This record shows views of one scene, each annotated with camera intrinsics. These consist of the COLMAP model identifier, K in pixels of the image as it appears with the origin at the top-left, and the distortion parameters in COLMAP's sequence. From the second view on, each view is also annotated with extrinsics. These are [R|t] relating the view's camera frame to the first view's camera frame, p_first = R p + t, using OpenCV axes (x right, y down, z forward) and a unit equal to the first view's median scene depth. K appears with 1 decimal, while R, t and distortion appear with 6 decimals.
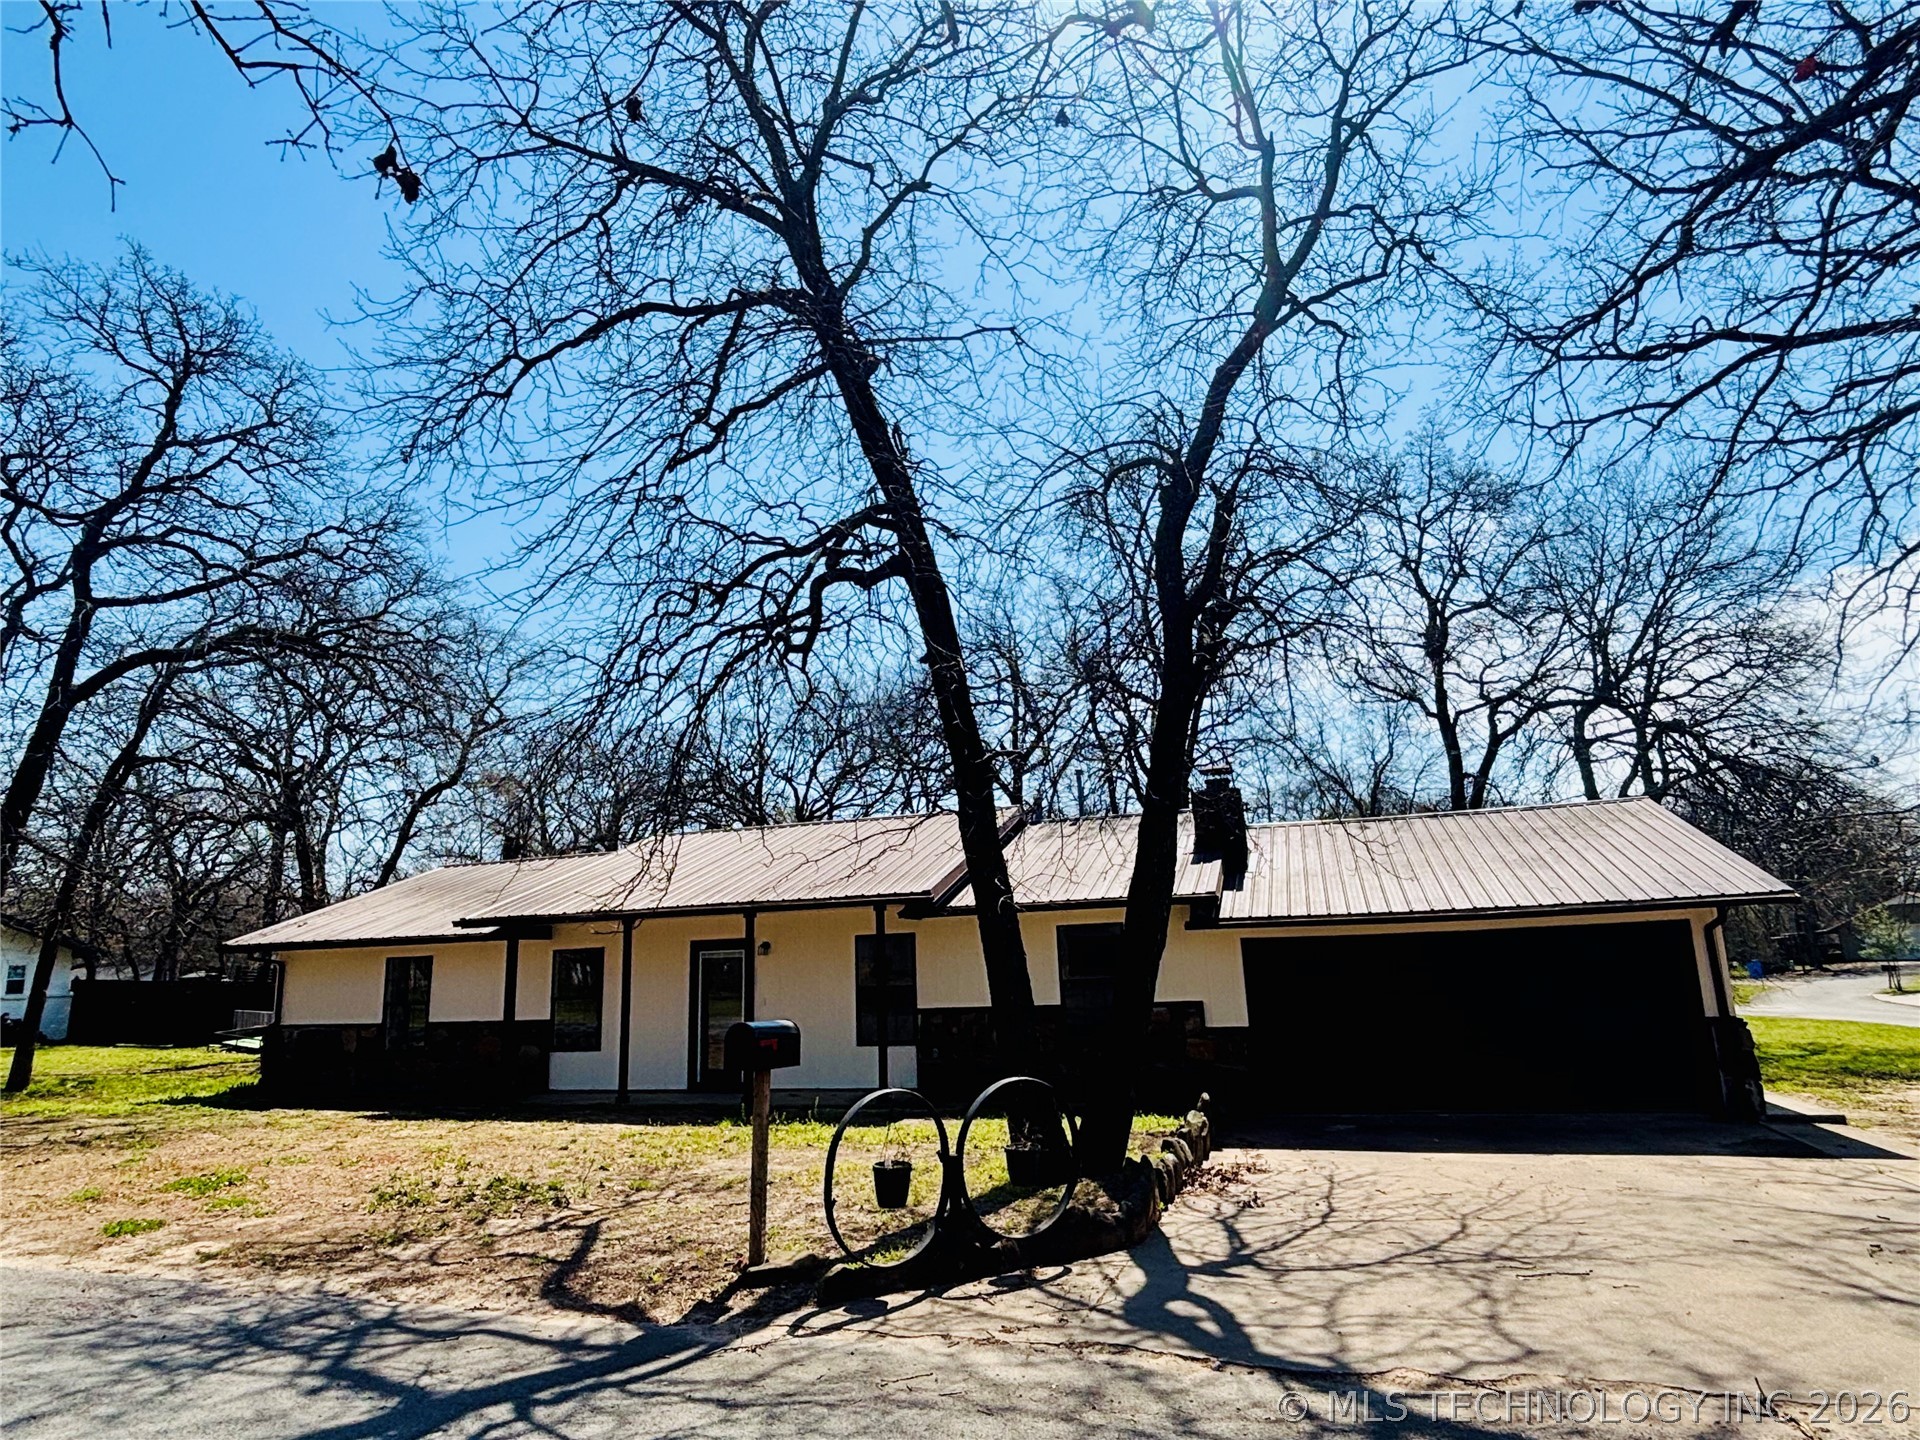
lens RADIAL K [[1122.4, 0, 966.7], [0, 1122.4, 714.1], [0, 0, 1]] dist [-0.004797, 0.000338]
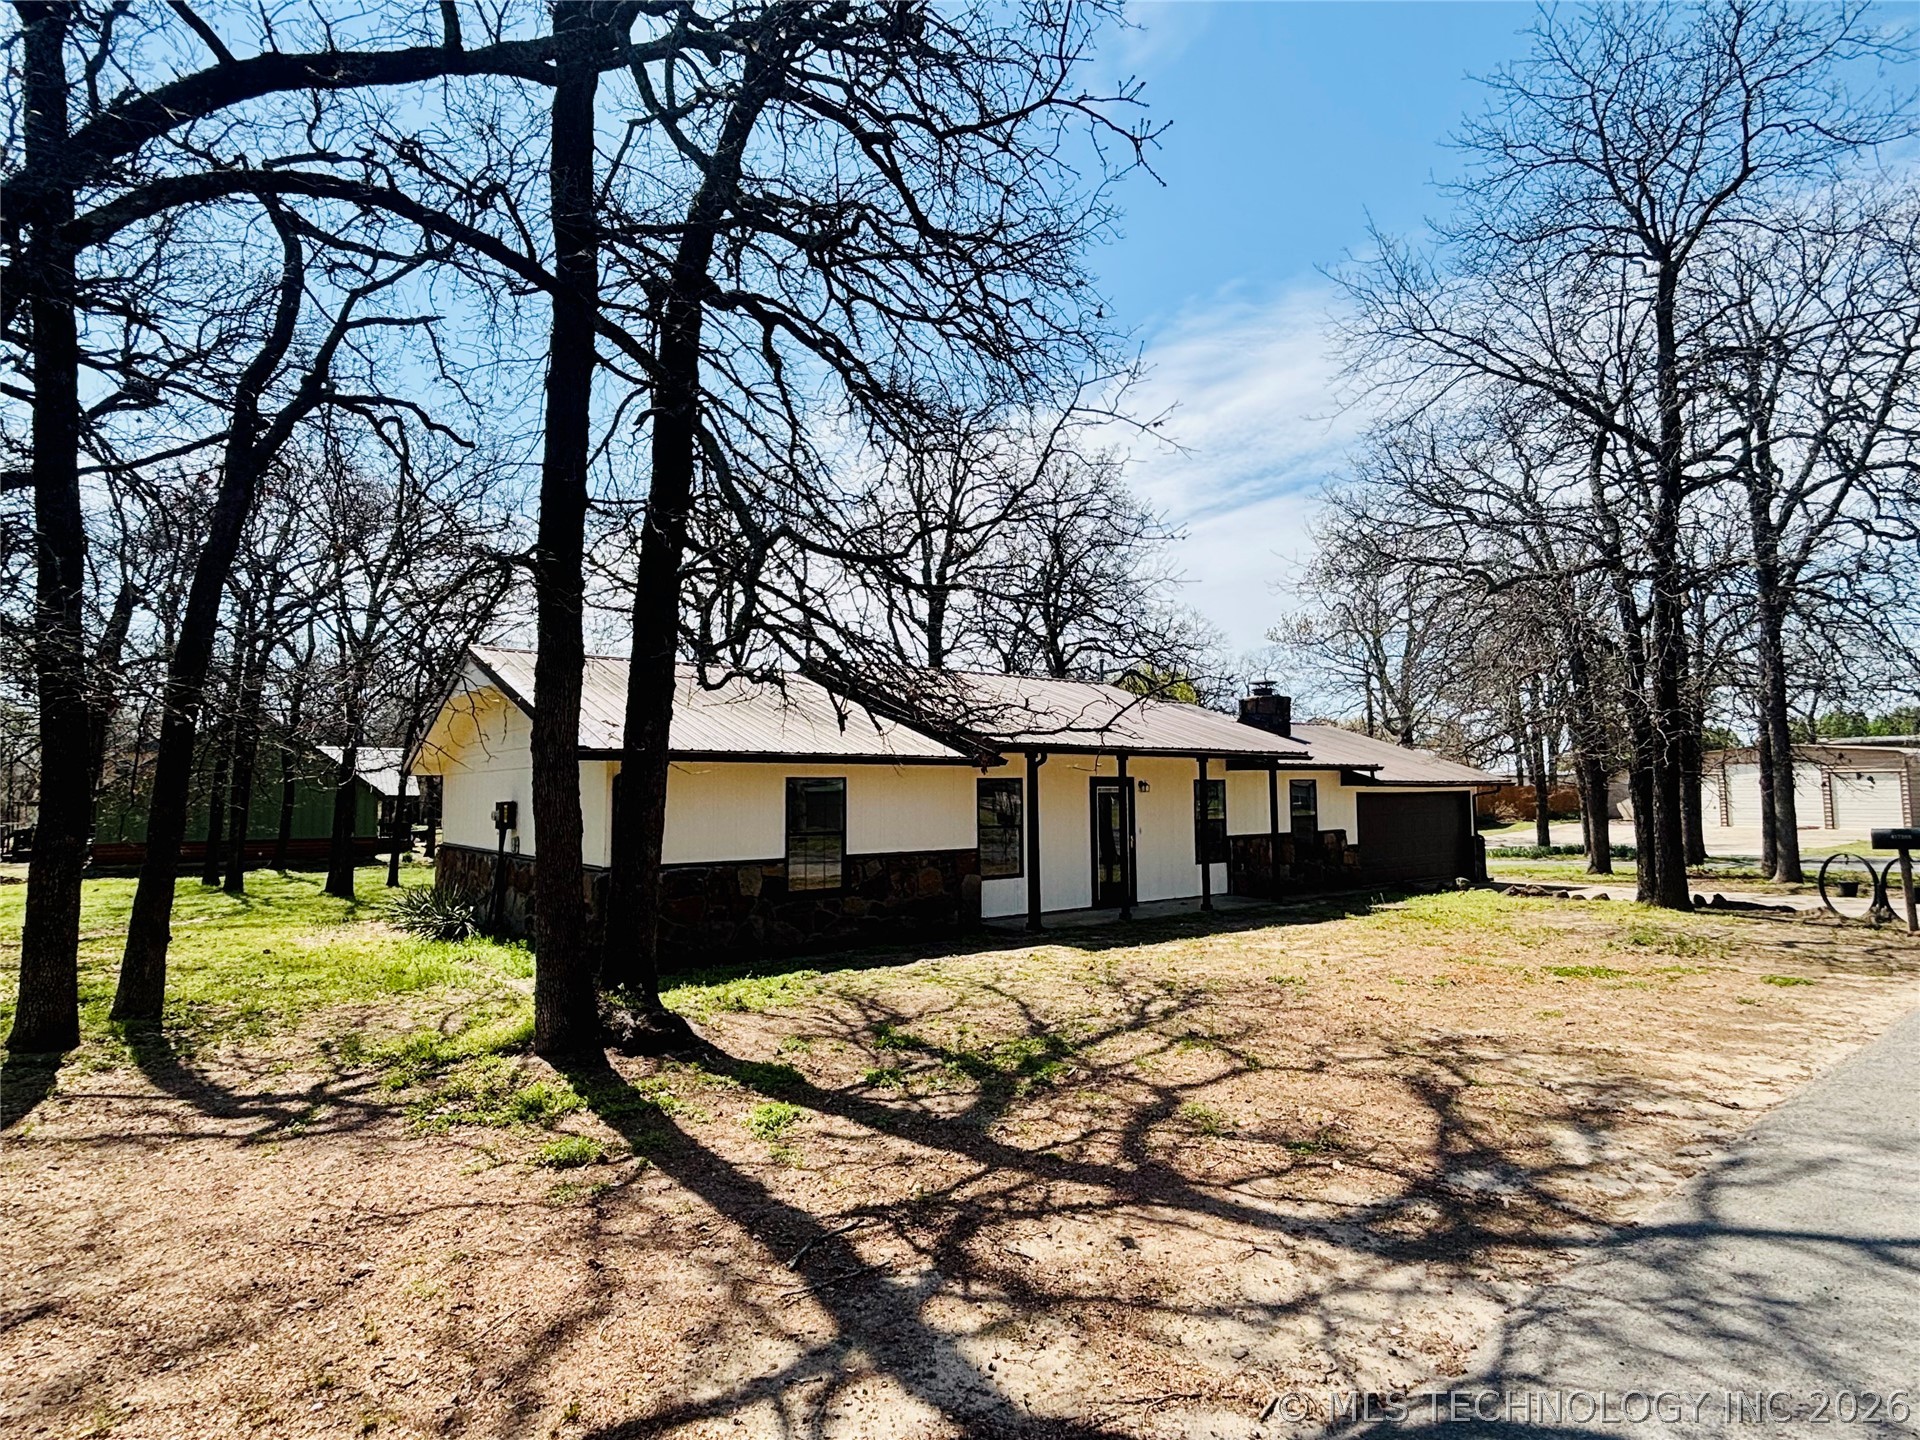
lens RADIAL K [[990.6, 0, 957.9], [0, 990.6, 721.8], [0, 0, 1]] dist [-0.001700, -0.002611]
pose [[0.563191, 0.092377, 0.821147, -1.092914], [-0.194990, 0.980525, 0.023429, 0.149180], [-0.802991, -0.173310, 0.570235, 0.549865]]
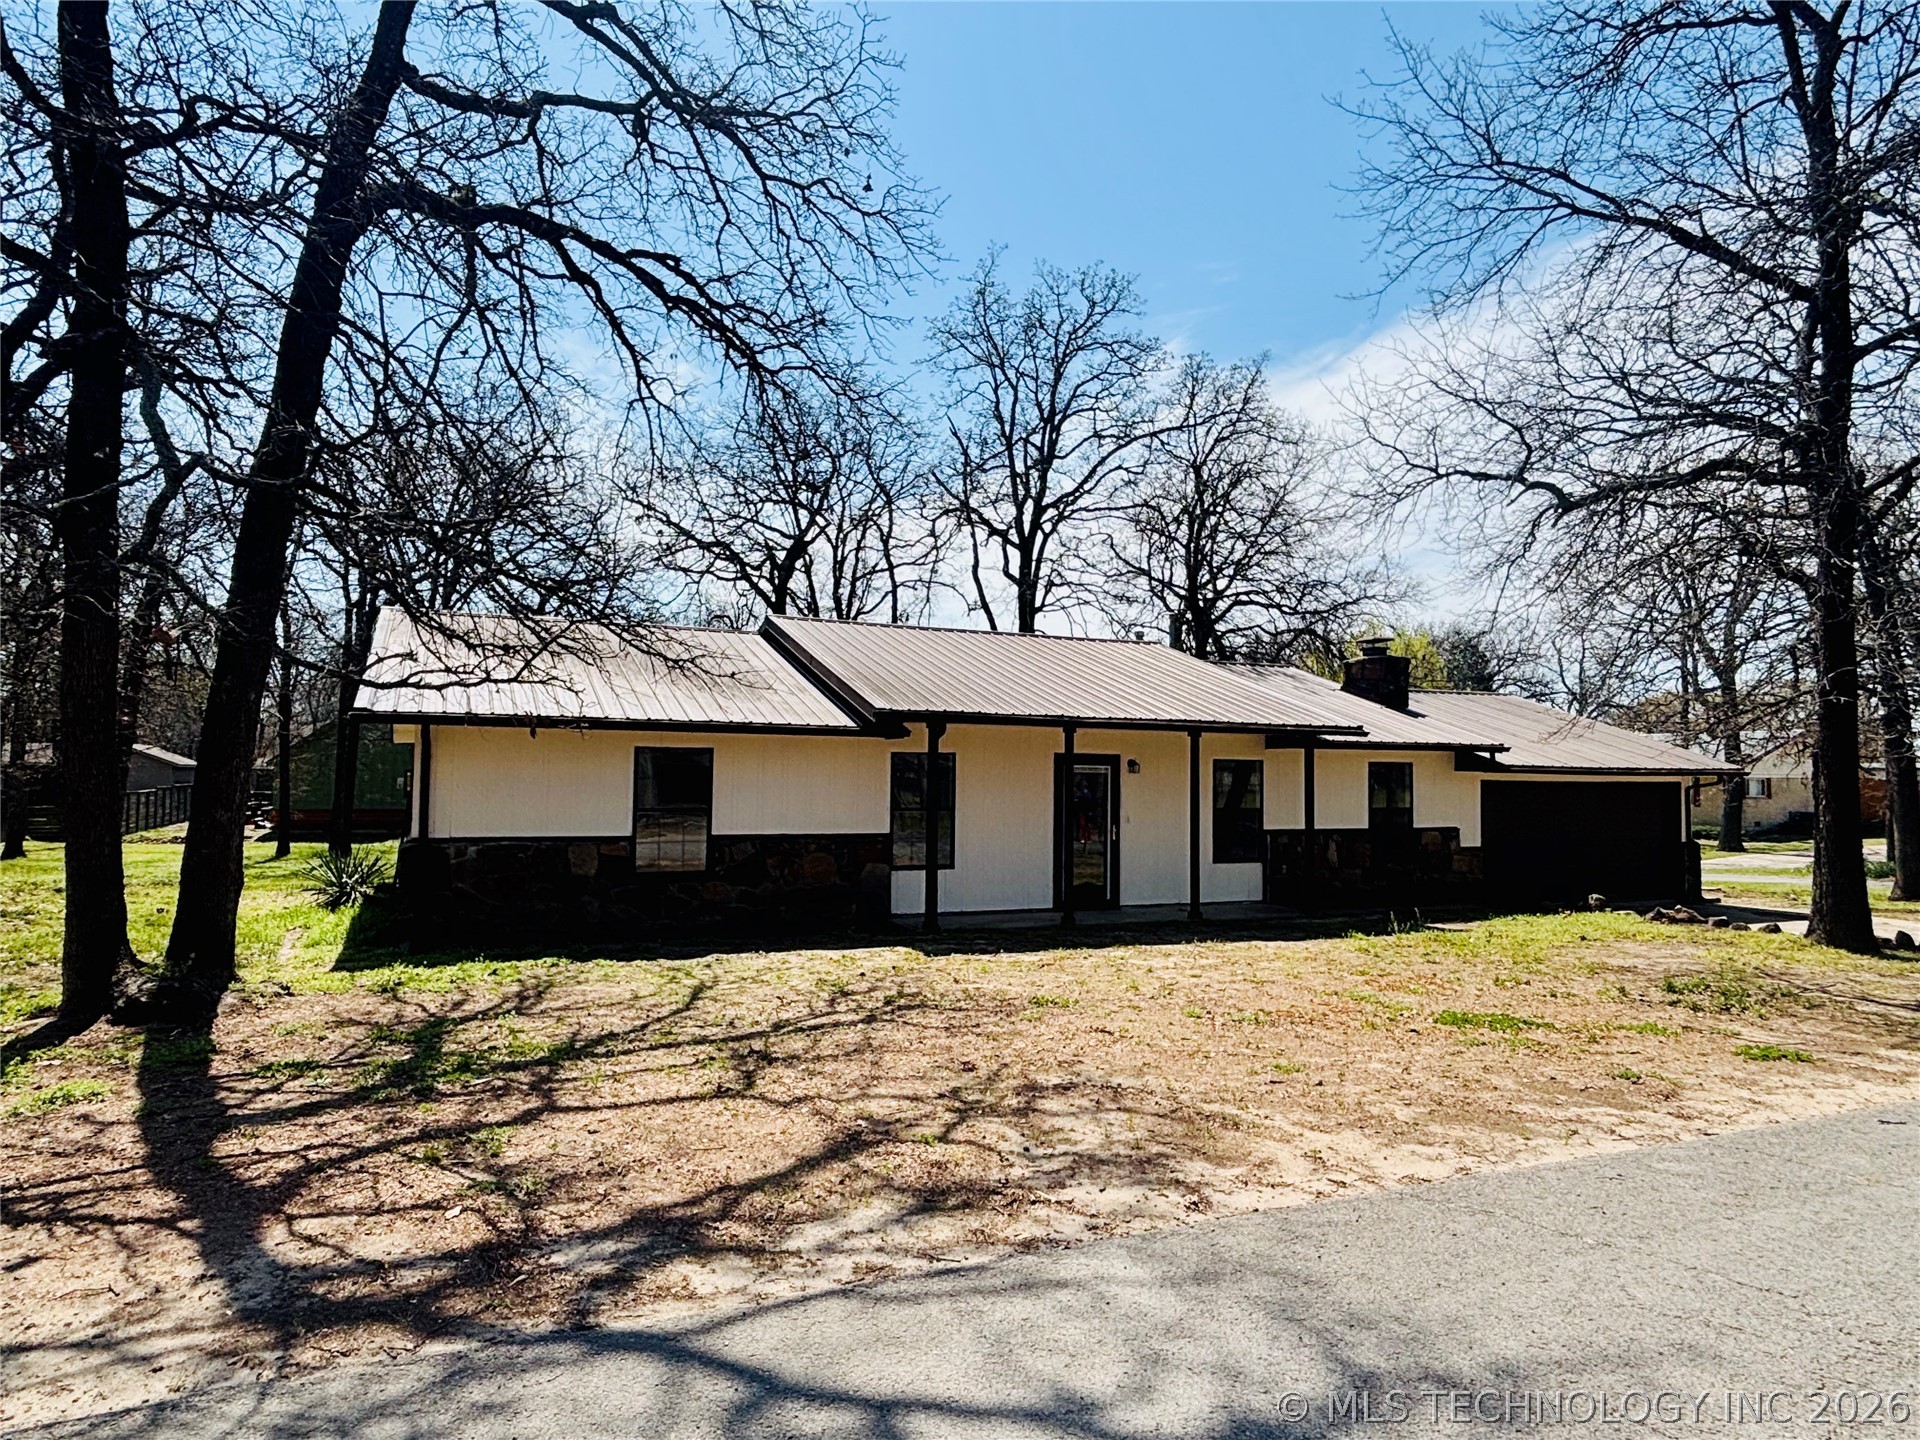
lens RADIAL K [[1122.4, 0, 950.1], [0, 1122.4, 725.5], [0, 0, 1]] dist [-0.004797, 0.000338]
pose [[0.747411, 0.075755, 0.660029, -0.895044], [-0.183896, 0.978250, 0.095964, 0.106019], [-0.638404, -0.193101, 0.745086, 0.369299]]
